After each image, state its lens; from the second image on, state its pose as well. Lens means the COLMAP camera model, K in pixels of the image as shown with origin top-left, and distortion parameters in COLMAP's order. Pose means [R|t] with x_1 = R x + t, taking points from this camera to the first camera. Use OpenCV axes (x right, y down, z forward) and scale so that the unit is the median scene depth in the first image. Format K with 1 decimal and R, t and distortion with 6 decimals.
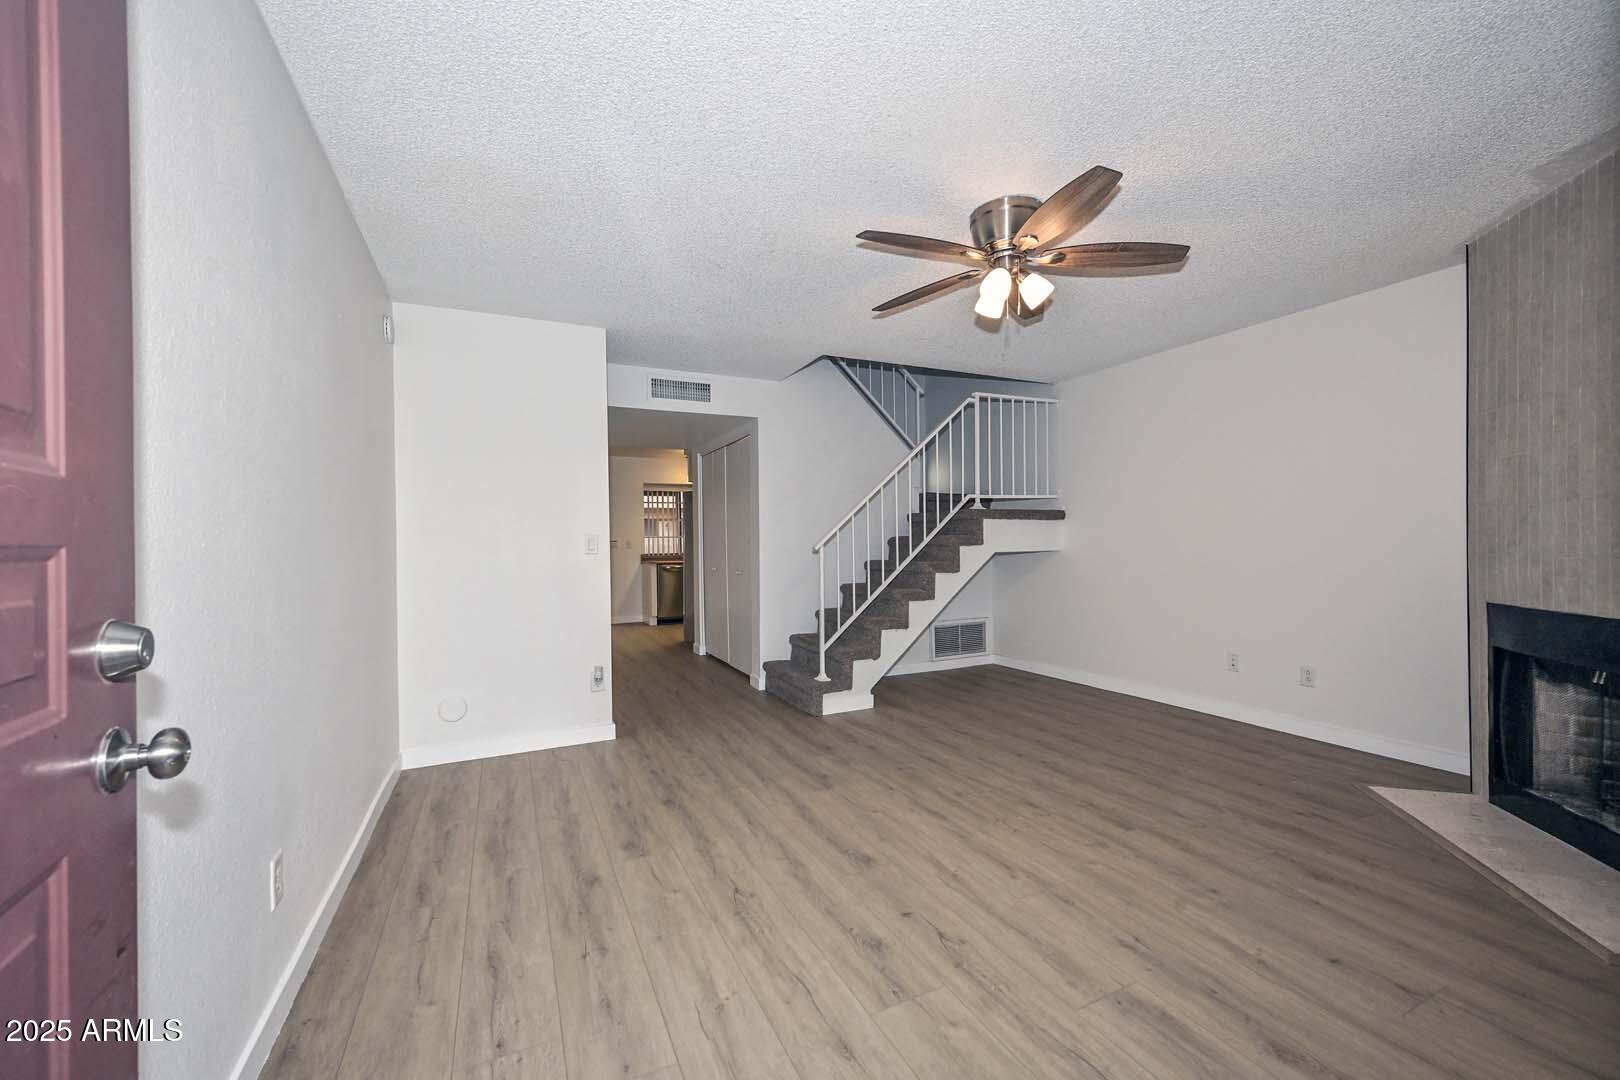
lens RADIAL K [[634.5, 0, 812.3], [0, 634.5, 542.4], [0, 0, 1]] dist [0.003065, 0.000014]
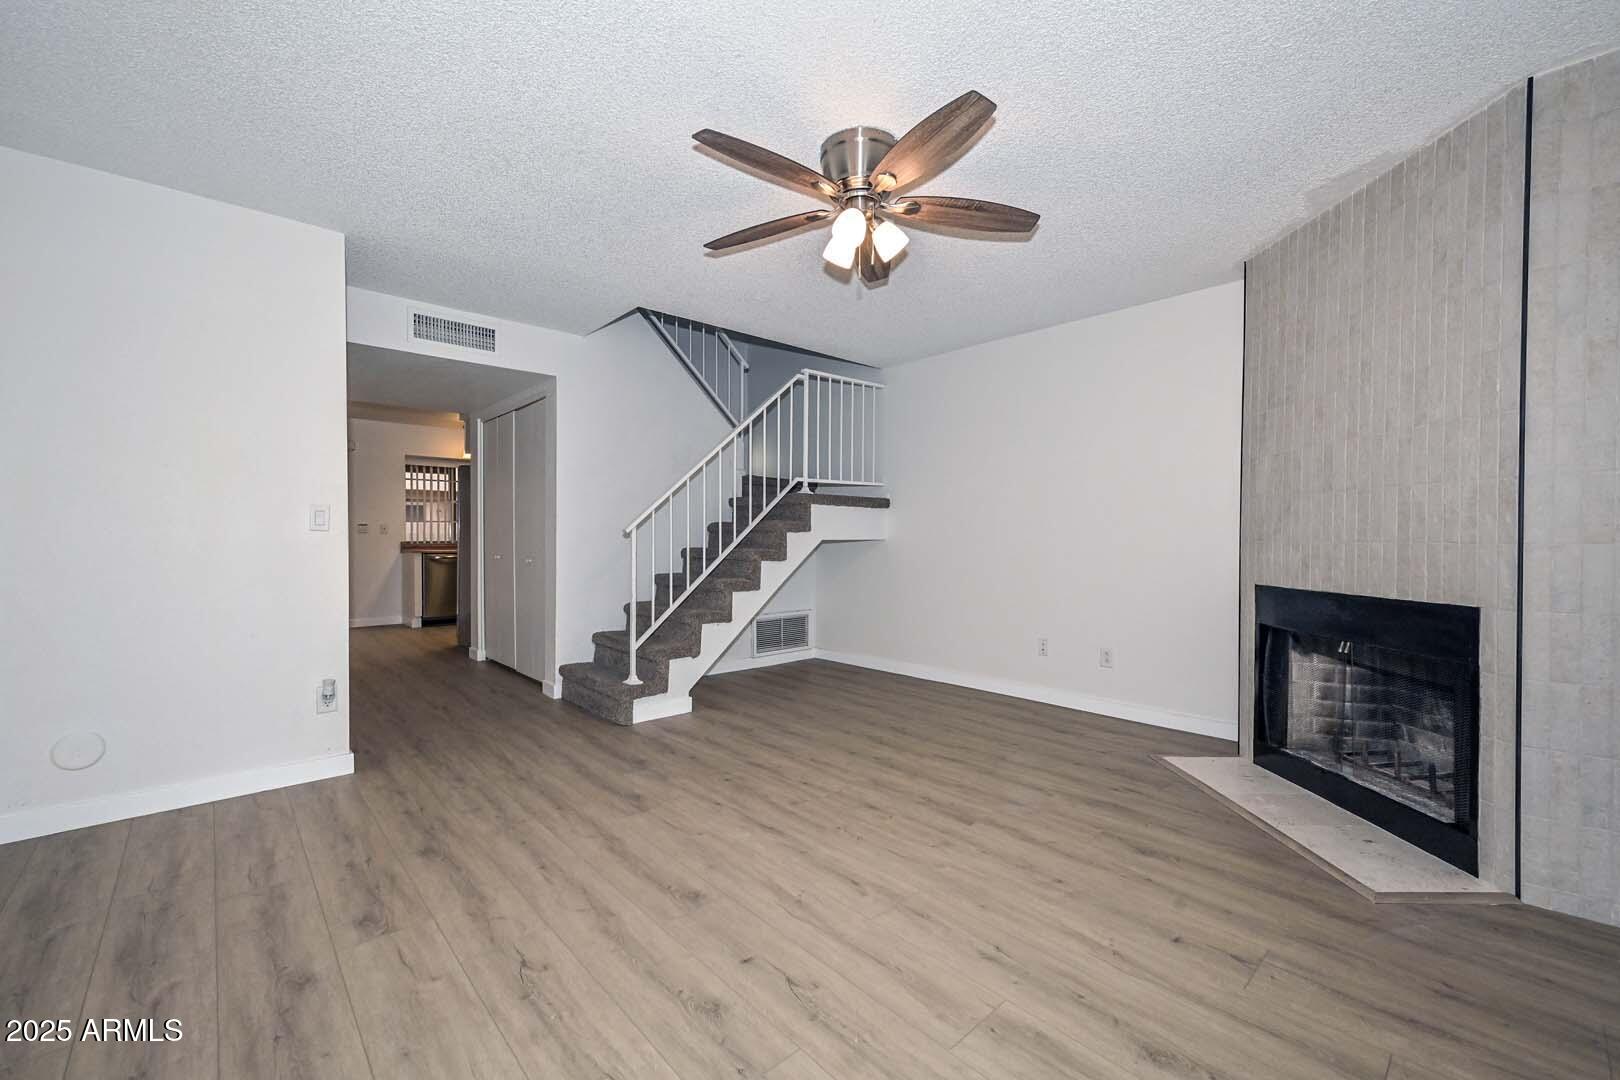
lens RADIAL K [[656.7, 0, 808.7], [0, 656.7, 544.2], [0, 0, 1]] dist [0.002014, 0.000048]
pose [[0.958808, 0.012241, 0.283791, -0.017446], [-0.014935, 0.999862, 0.007329, 0.027855], [-0.283662, -0.011266, 0.958858, 0.121988]]
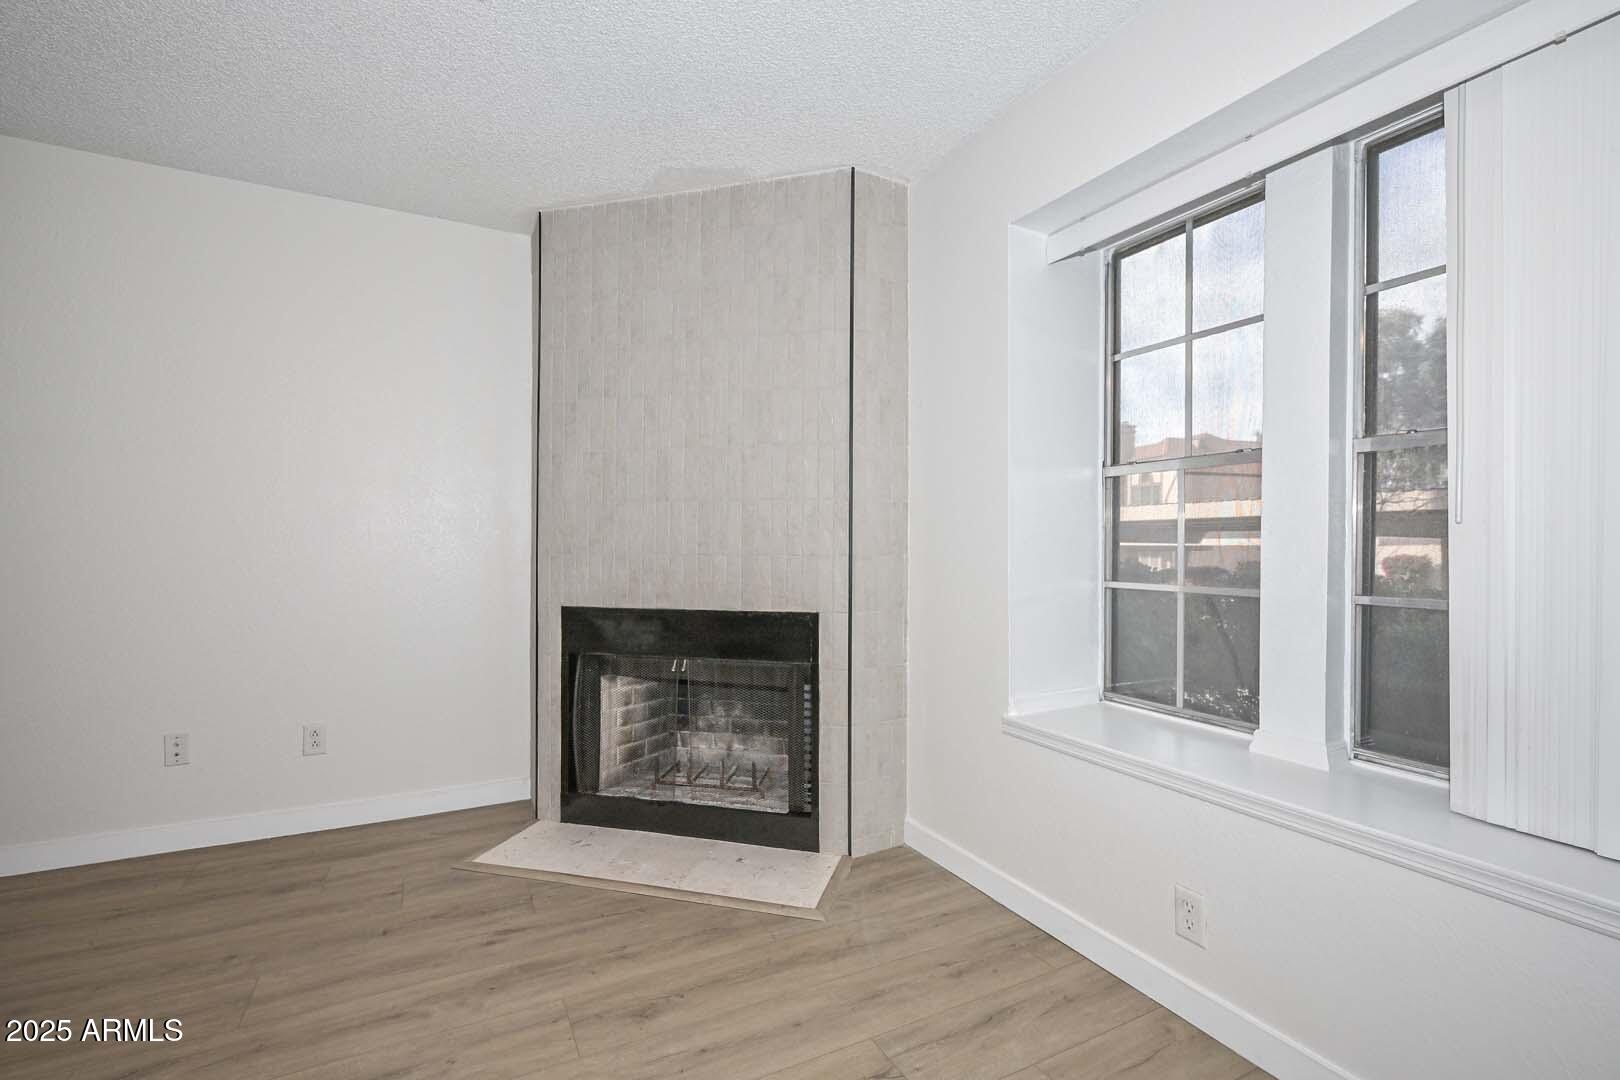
lens RADIAL K [[724.6, 0, 805.7], [0, 724.6, 543.9], [0, 0, 1]] dist [-0.002158, 0.000070]
pose [[-0.024880, 0.016743, 0.999550, -0.003970], [-0.001847, 0.999857, -0.016795, 0.021516], [-0.999689, -0.002264, -0.024845, 0.681715]]
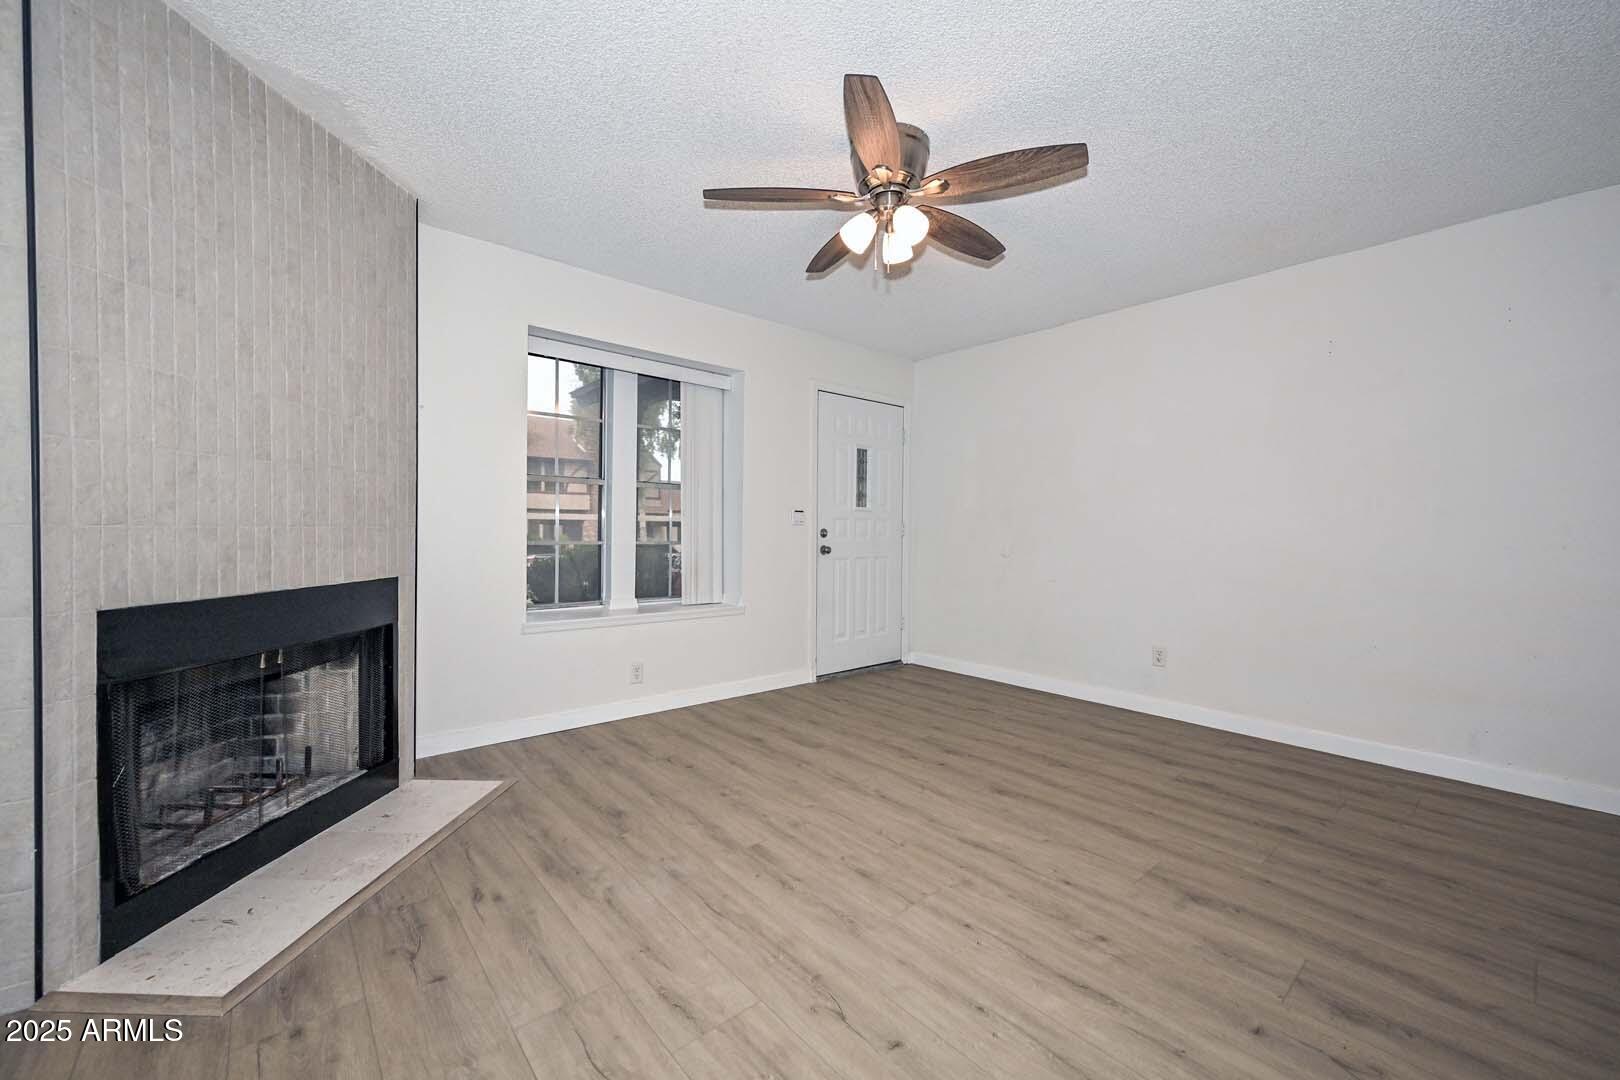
lens RADIAL K [[637.1, 0, 815.1], [0, 637.1, 541.3], [0, 0, 1]] dist [0.000206, 0.000269]
pose [[-0.965568, 0.009224, -0.259986, 0.602599], [0.003226, 0.999719, 0.023487, 0.021988], [0.260130, 0.021840, -0.965327, 1.730529]]
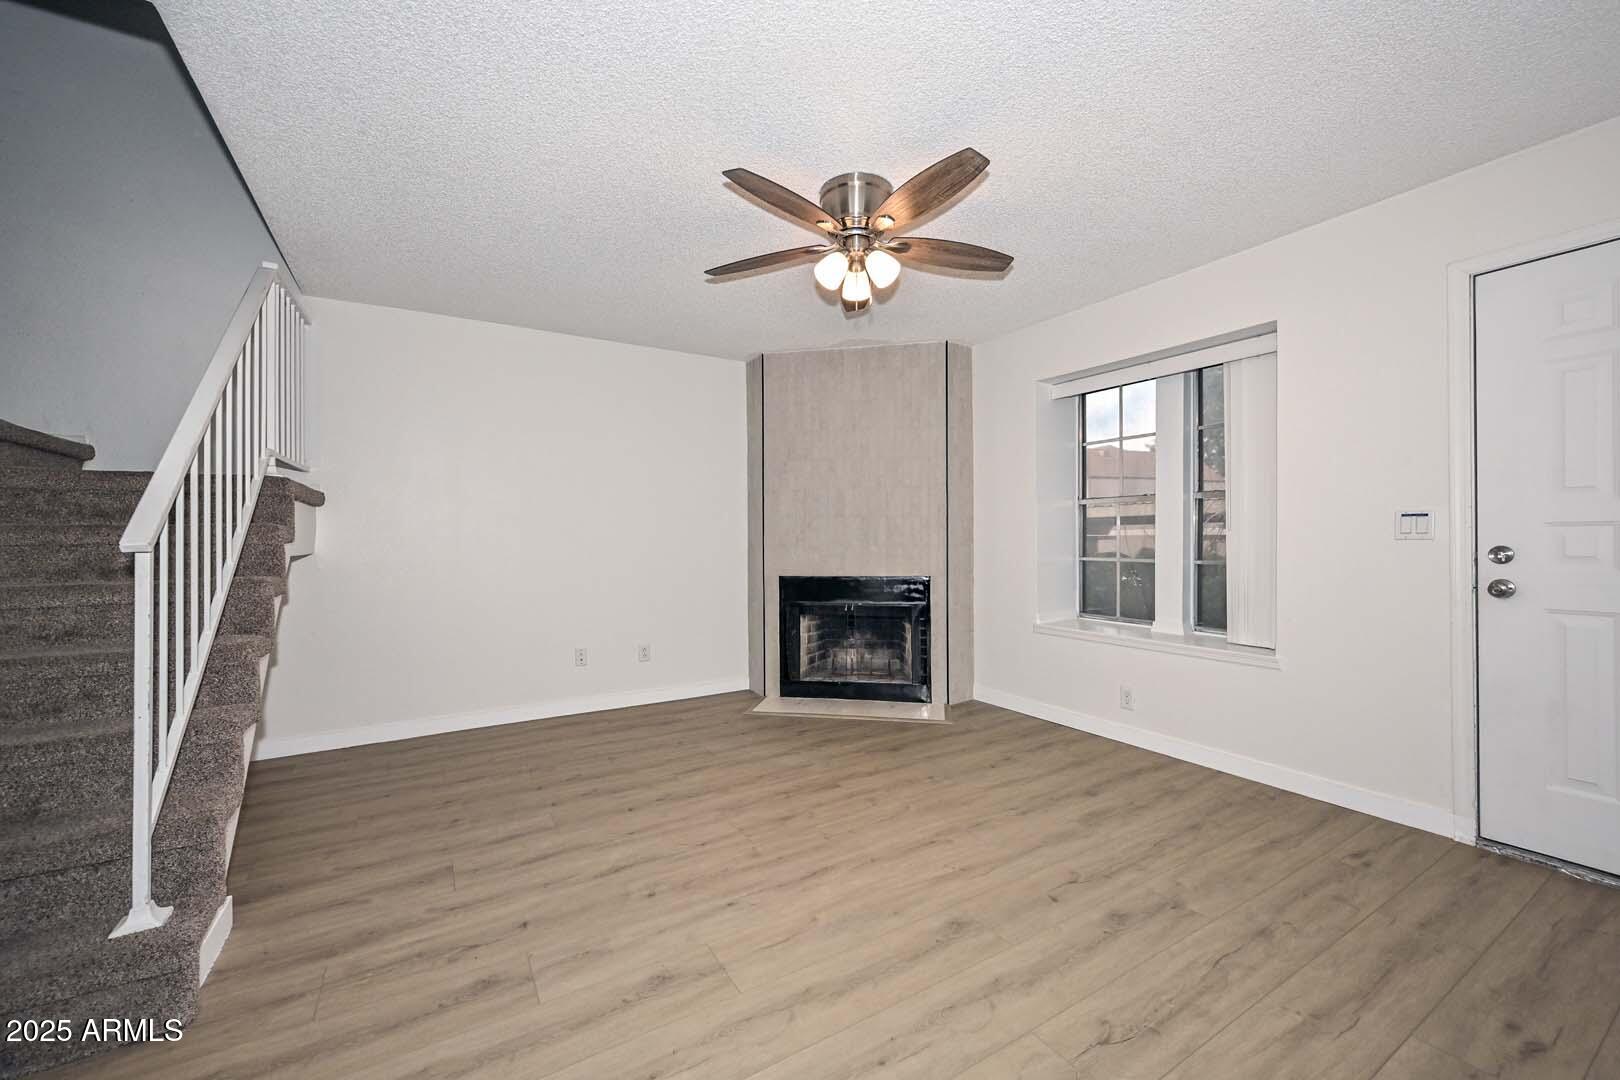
lens RADIAL K [[637.1, 0, 815.1], [0, 637.1, 541.3], [0, 0, 1]] dist [0.000206, 0.000269]
pose [[-0.096366, 0.010196, 0.995294, -0.603769], [0.009556, 0.999911, -0.009318, 0.021255], [-0.995300, 0.008613, -0.096455, 1.081332]]
